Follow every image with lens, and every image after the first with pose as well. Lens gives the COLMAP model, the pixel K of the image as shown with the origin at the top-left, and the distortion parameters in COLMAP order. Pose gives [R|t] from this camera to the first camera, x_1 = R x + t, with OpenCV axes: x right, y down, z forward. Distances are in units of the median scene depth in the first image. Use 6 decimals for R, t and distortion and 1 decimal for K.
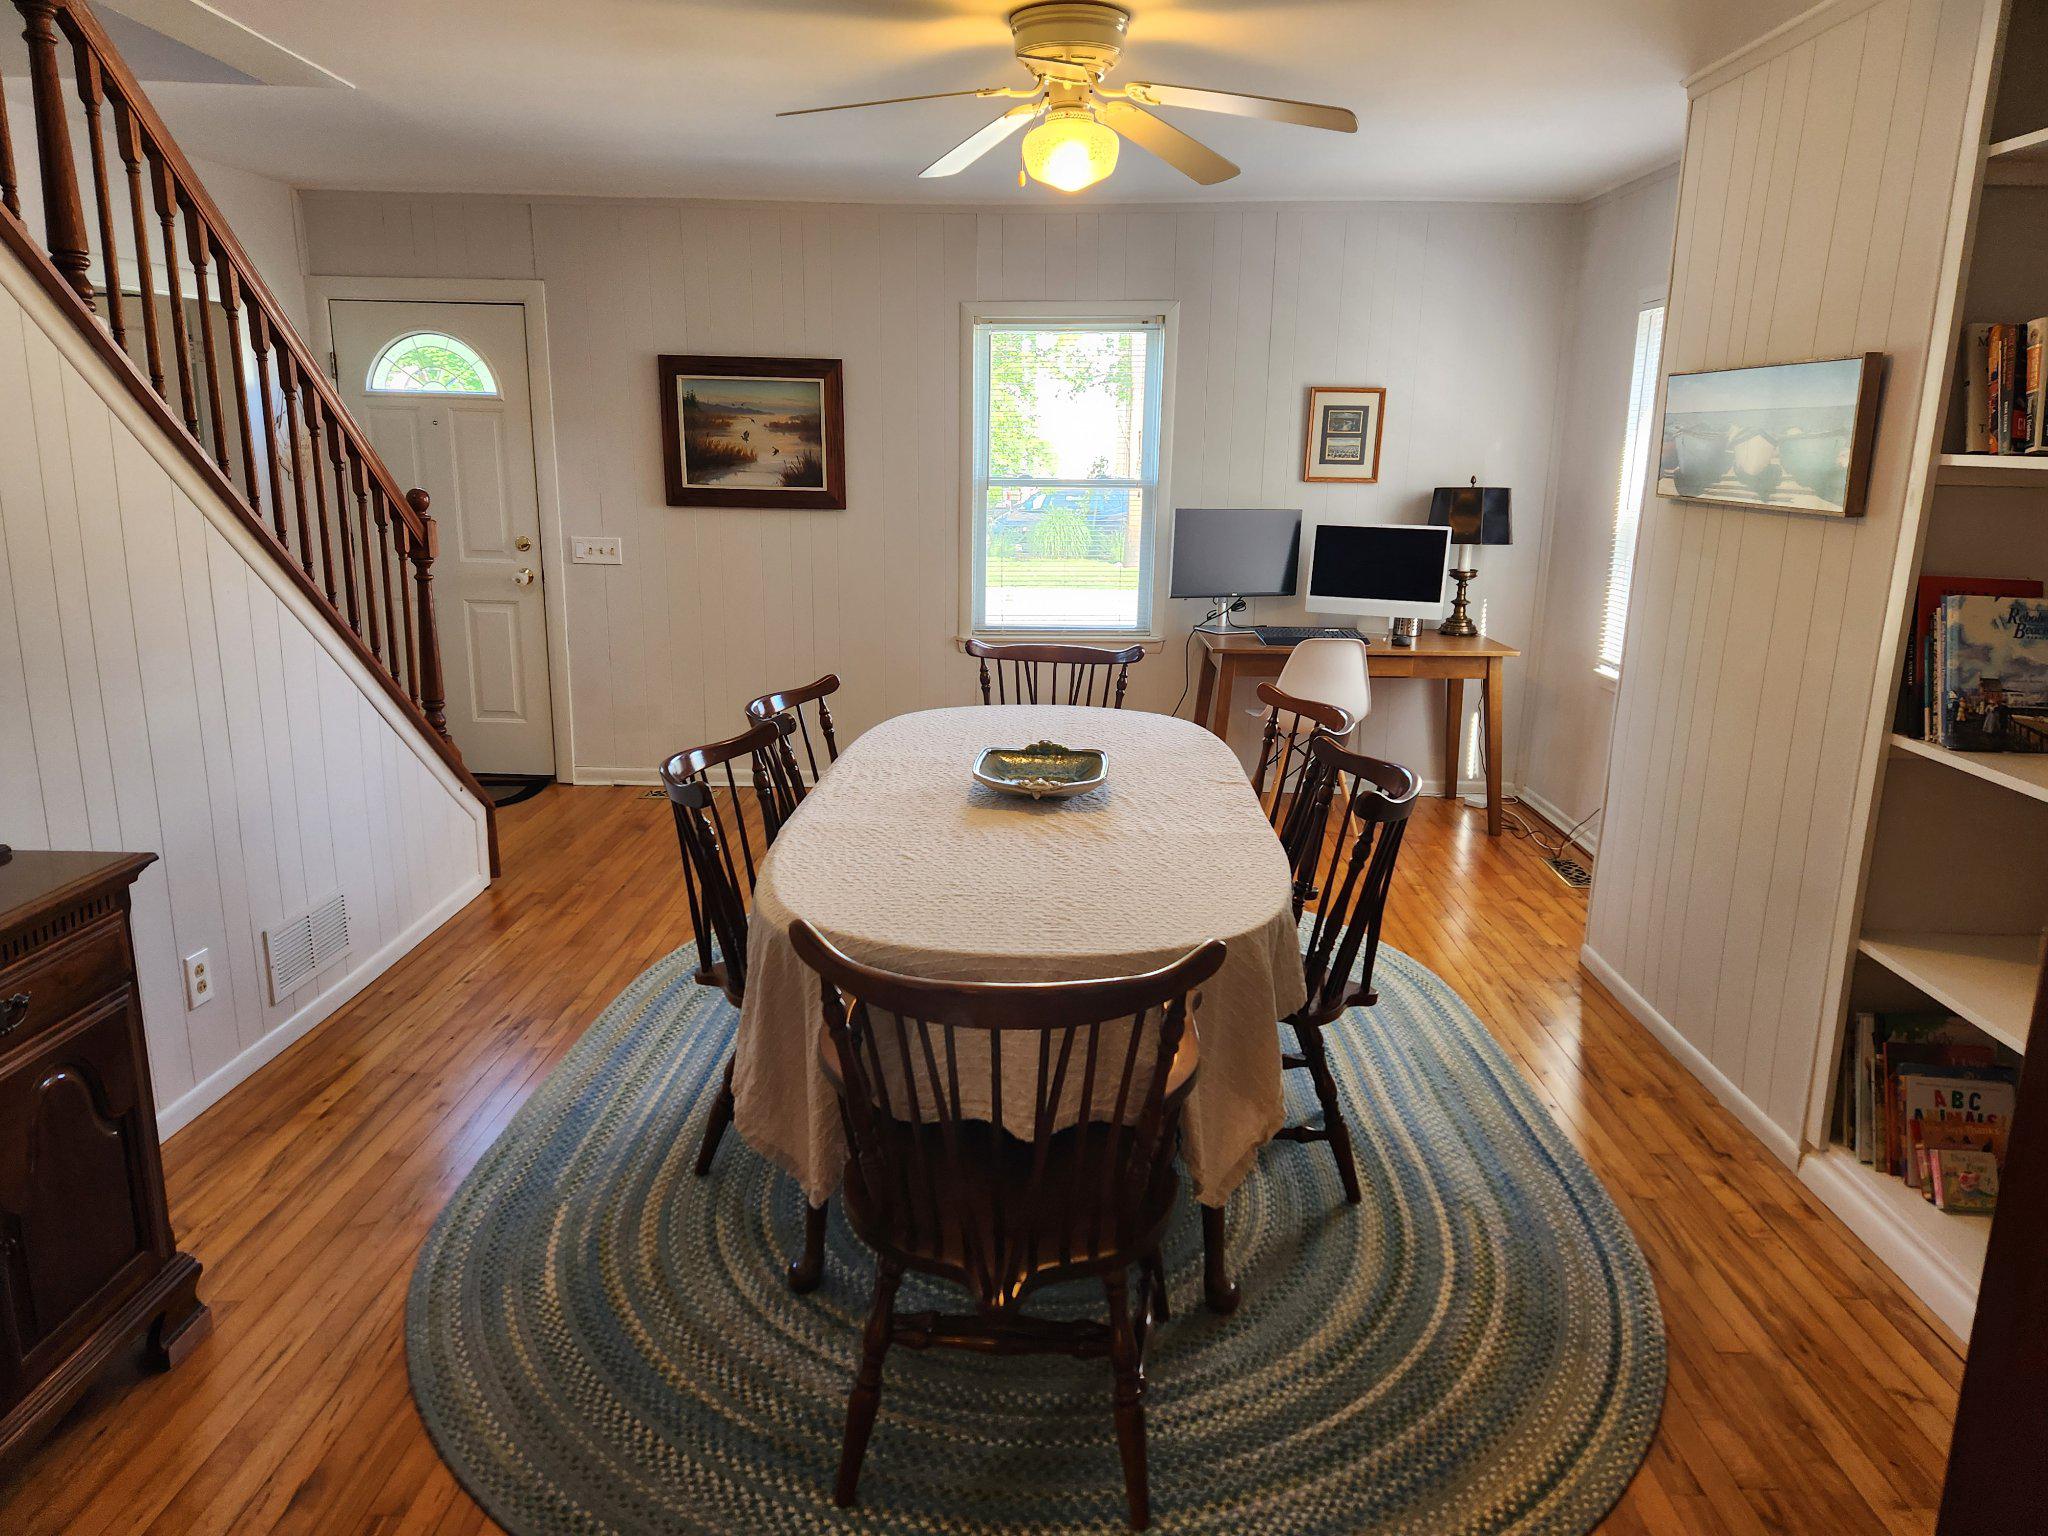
lens RADIAL K [[1367.7, 0, 1033.9], [0, 1367.7, 766.0], [0, 0, 1]] dist [0.040957, -0.000032]
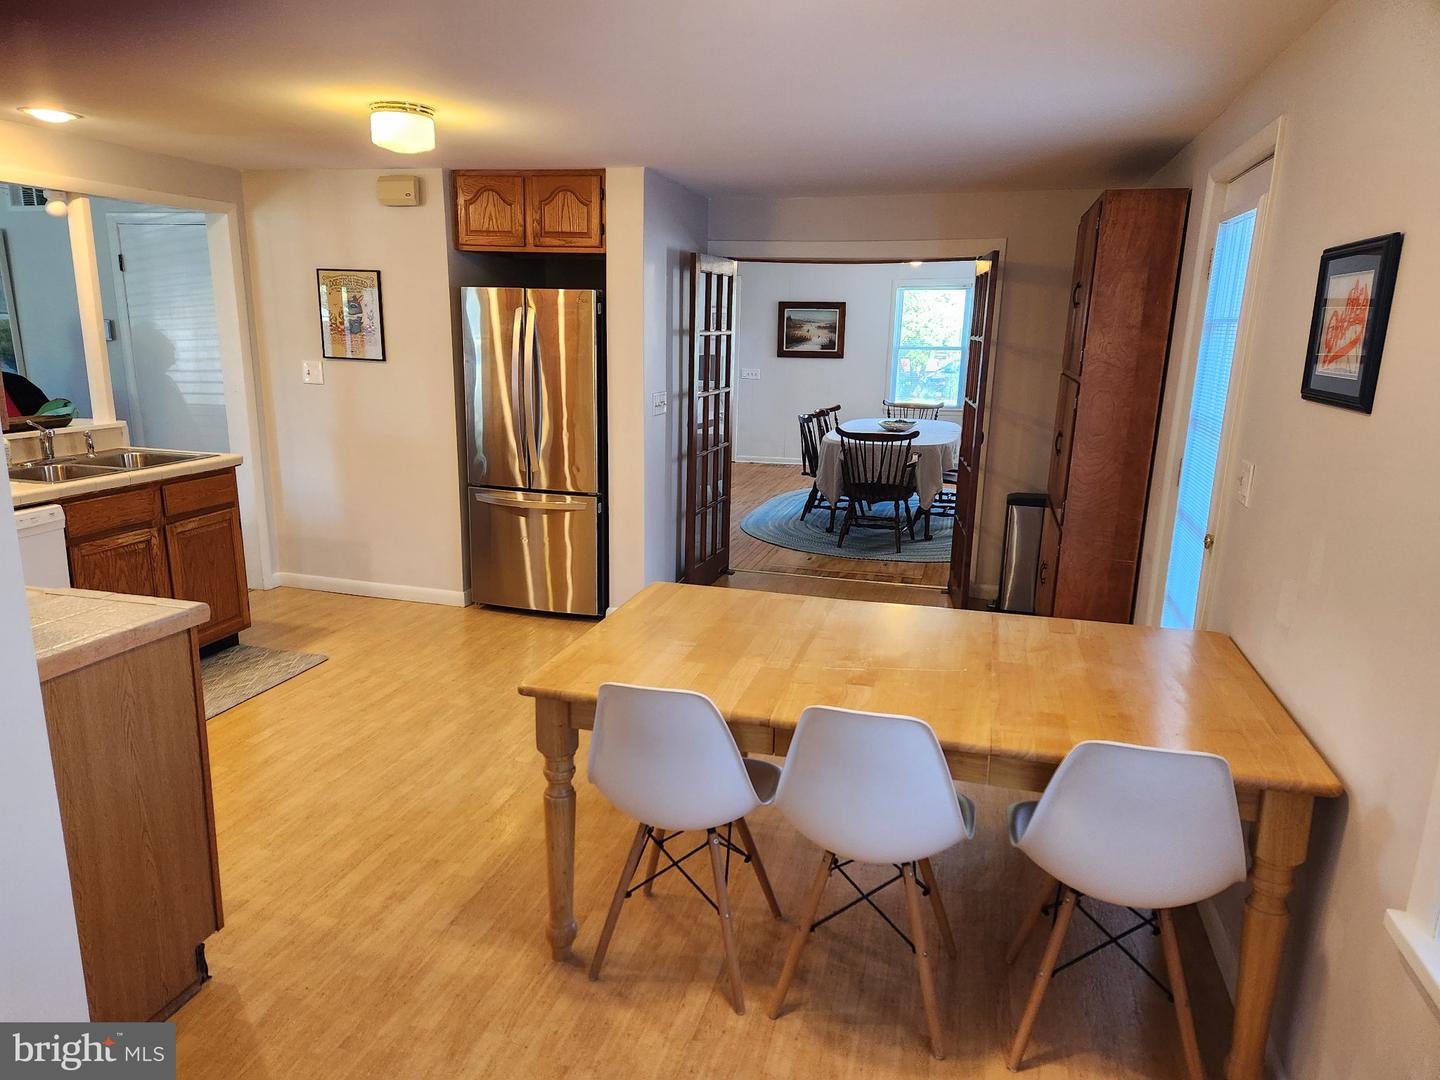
lens RADIAL K [[961.6, 0, 715.7], [0, 961.6, 550.0], [0, 0, 1]] dist [0.040957, -0.000032]
pose [[0.968194, 0.054733, -0.244139, 0.099623], [-0.056696, 0.998391, -0.001012, 0.201494], [0.243691, 0.014821, 0.969740, -0.873643]]
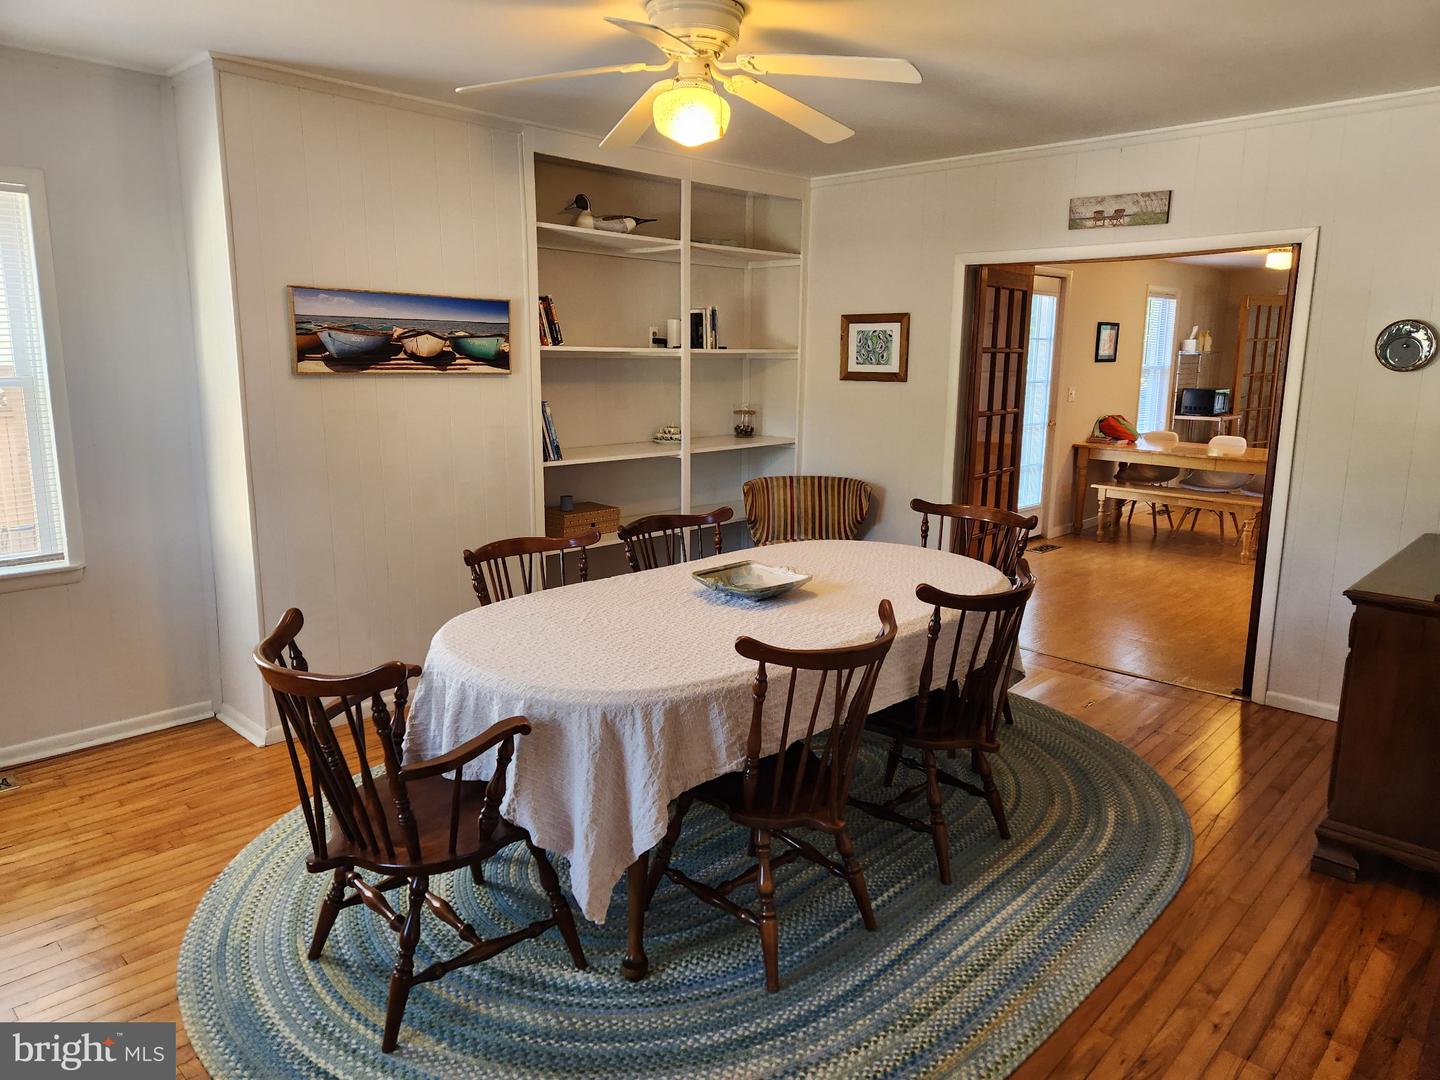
lens RADIAL K [[961.6, 0, 719.4], [0, 961.6, 535.3], [0, 0, 1]] dist [0.040957, -0.000032]
pose [[-0.735989, -0.156466, 0.658664, -0.318878], [0.136484, 0.918656, 0.370734, -0.214191], [-0.663093, 0.362753, -0.654765, 0.864753]]
